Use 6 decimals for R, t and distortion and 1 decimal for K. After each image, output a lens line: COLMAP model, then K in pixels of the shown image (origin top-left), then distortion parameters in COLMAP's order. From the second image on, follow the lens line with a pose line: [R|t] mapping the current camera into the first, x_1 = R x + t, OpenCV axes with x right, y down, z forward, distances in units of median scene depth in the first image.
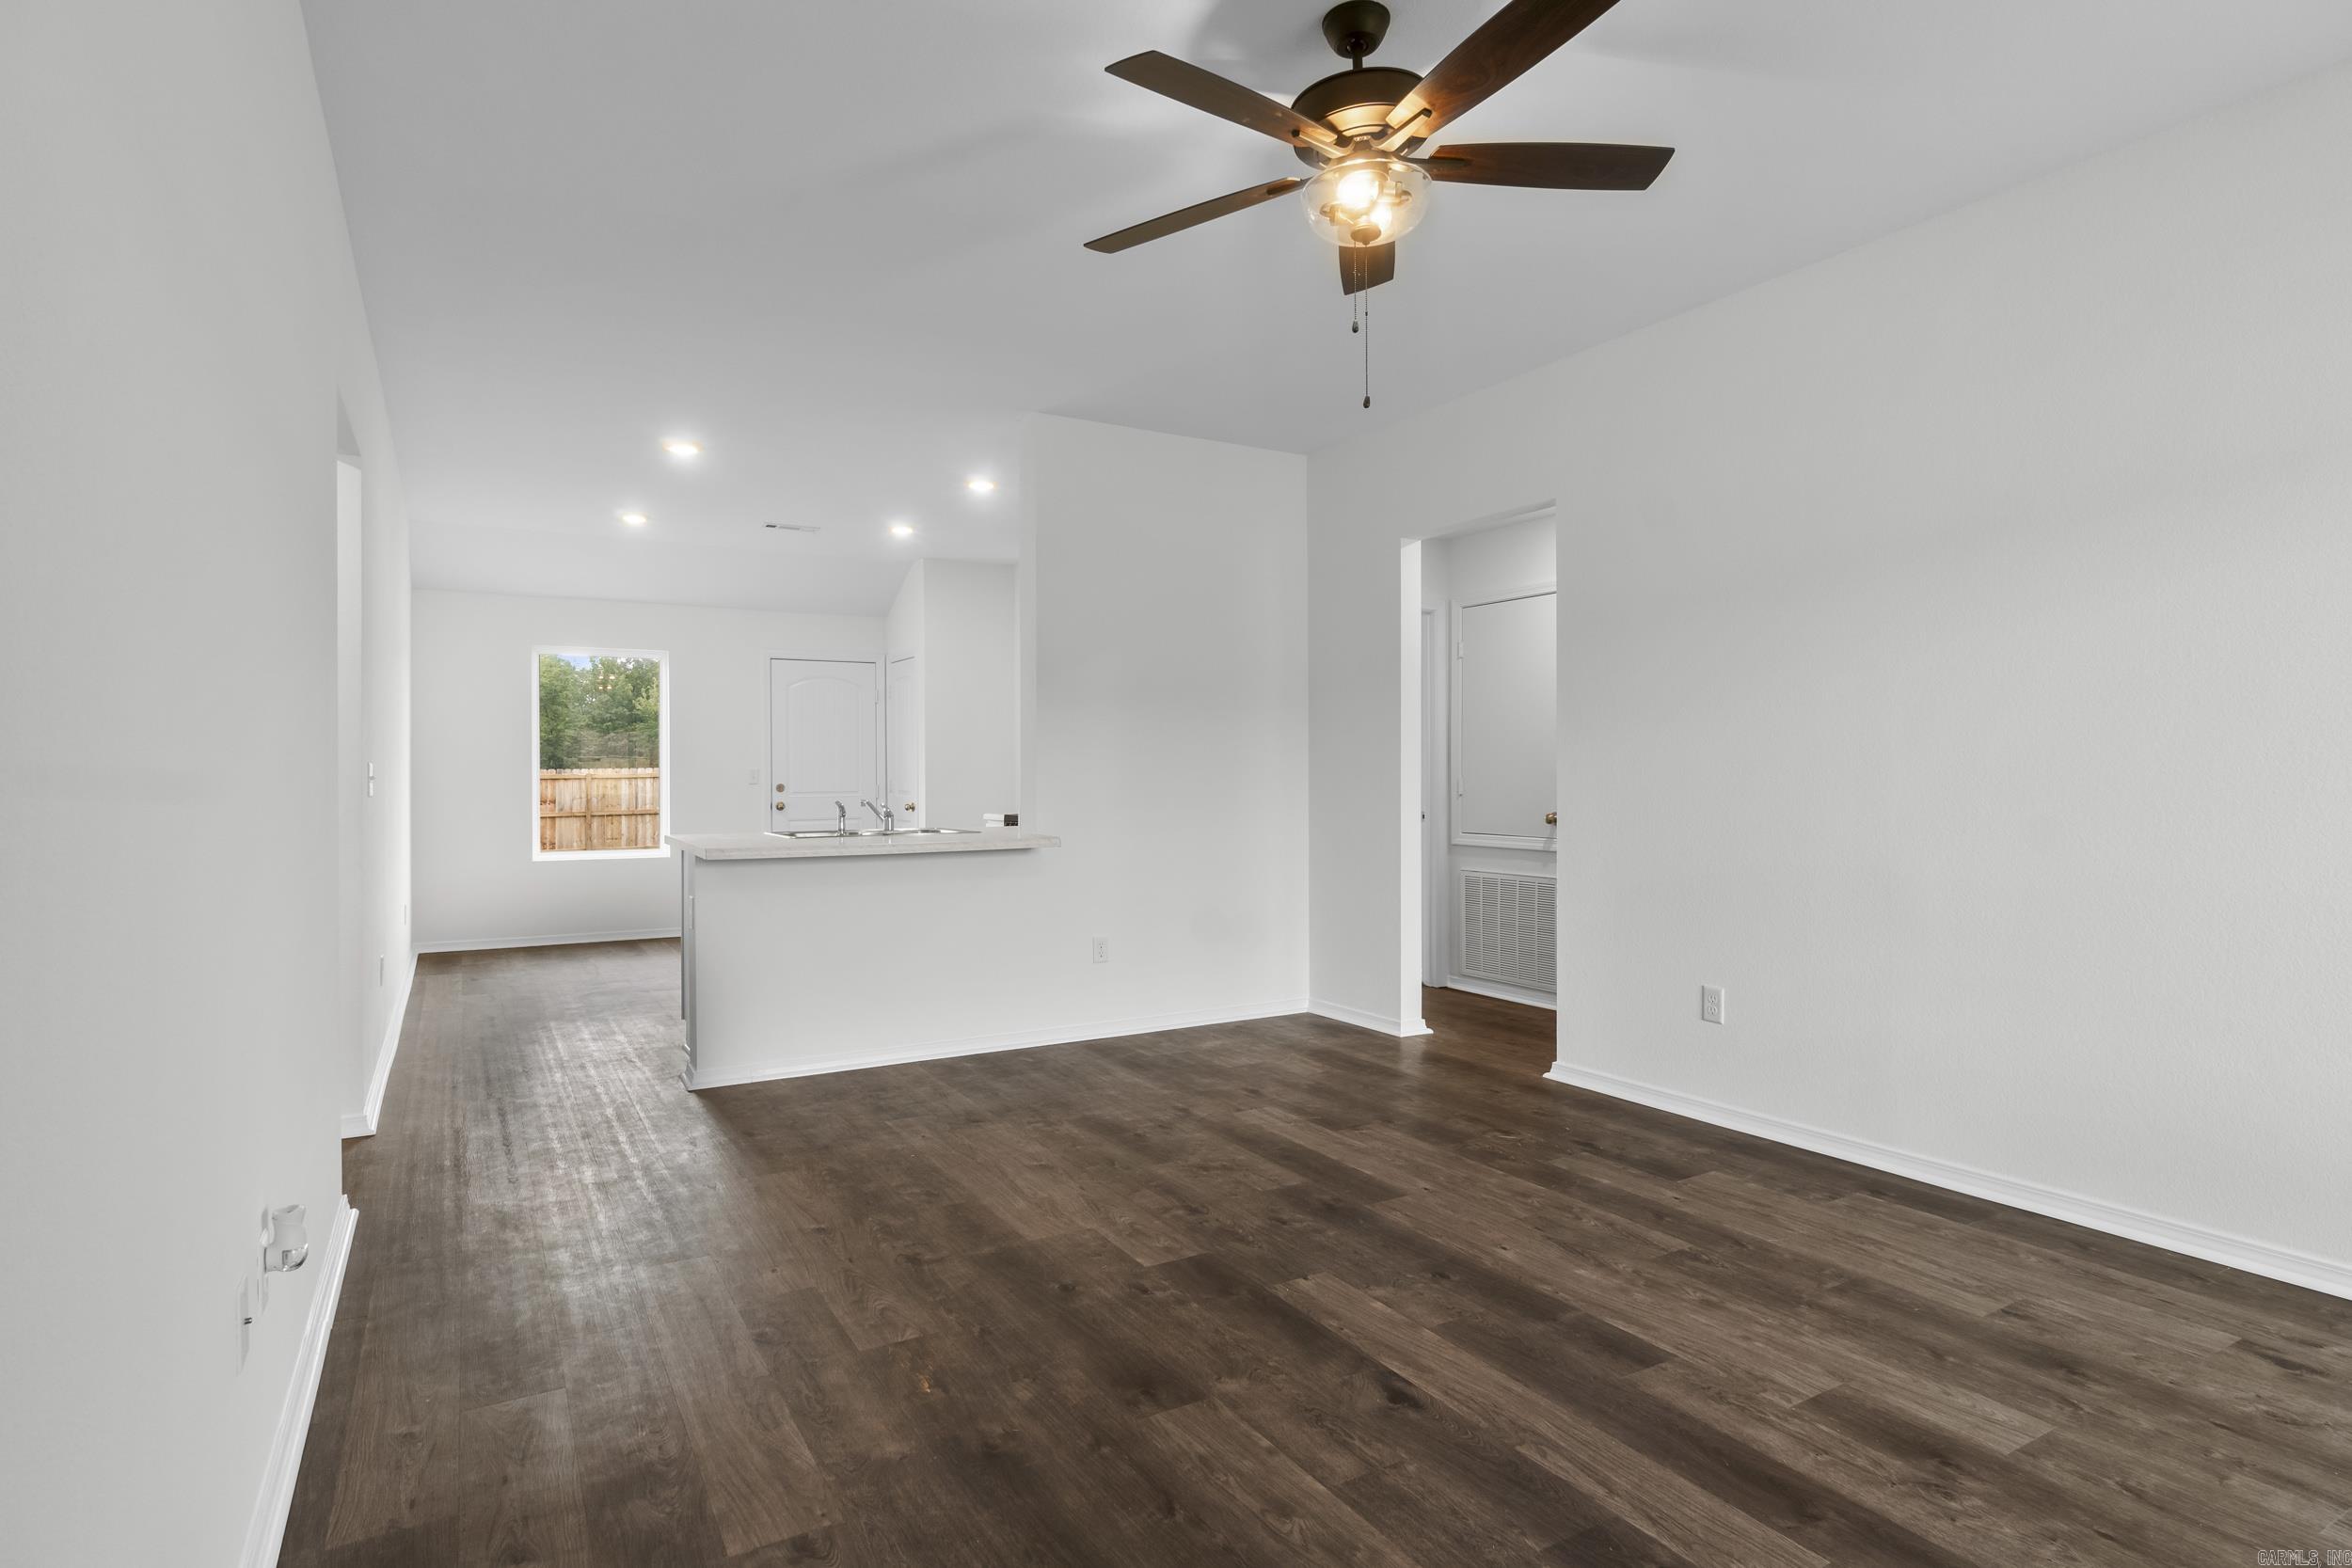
lens RADIAL K [[1208.4, 0, 1155.9], [0, 1208.4, 775.2], [0, 0, 1]] dist [-0.003863, -0.000553]
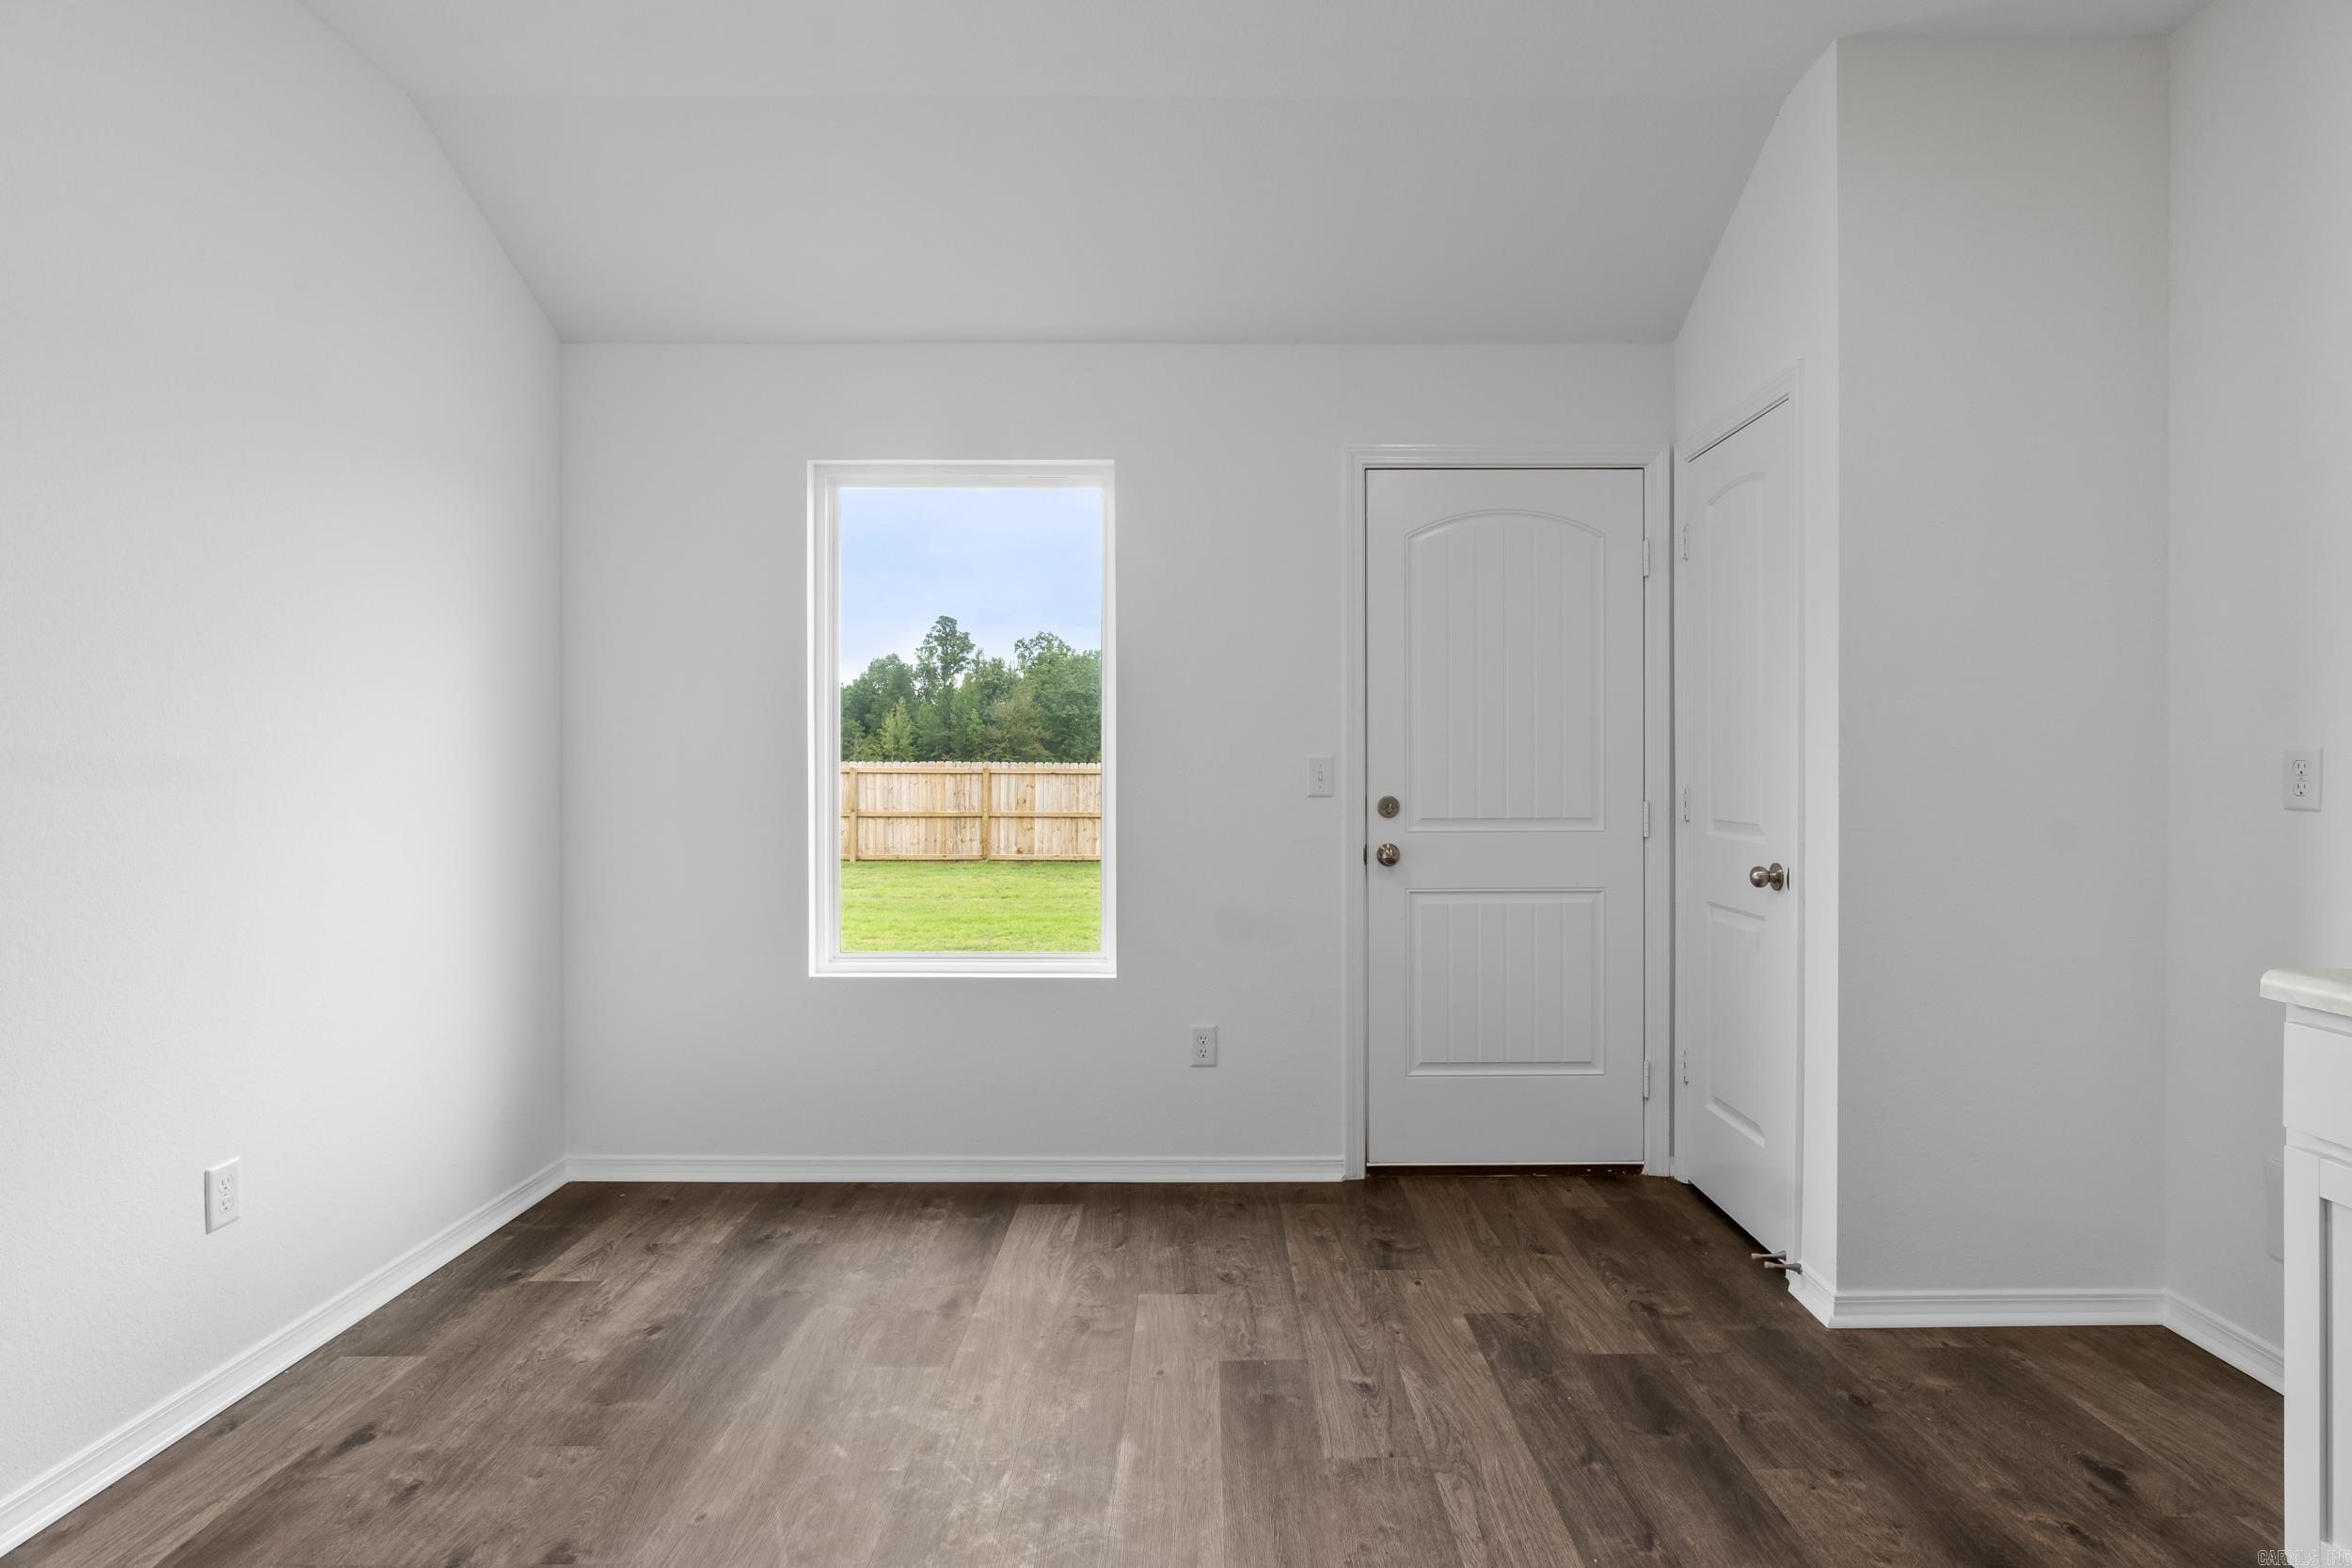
lens RADIAL K [[1204.7, 0, 1207.7], [0, 1204.7, 772.7], [0, 0, 1]] dist [-0.003042, 0.000523]
pose [[0.868010, 0.004652, -0.496525, -0.483667], [-0.003405, 0.999988, 0.003416, -0.003624], [0.496535, -0.001275, 0.868016, 1.809021]]
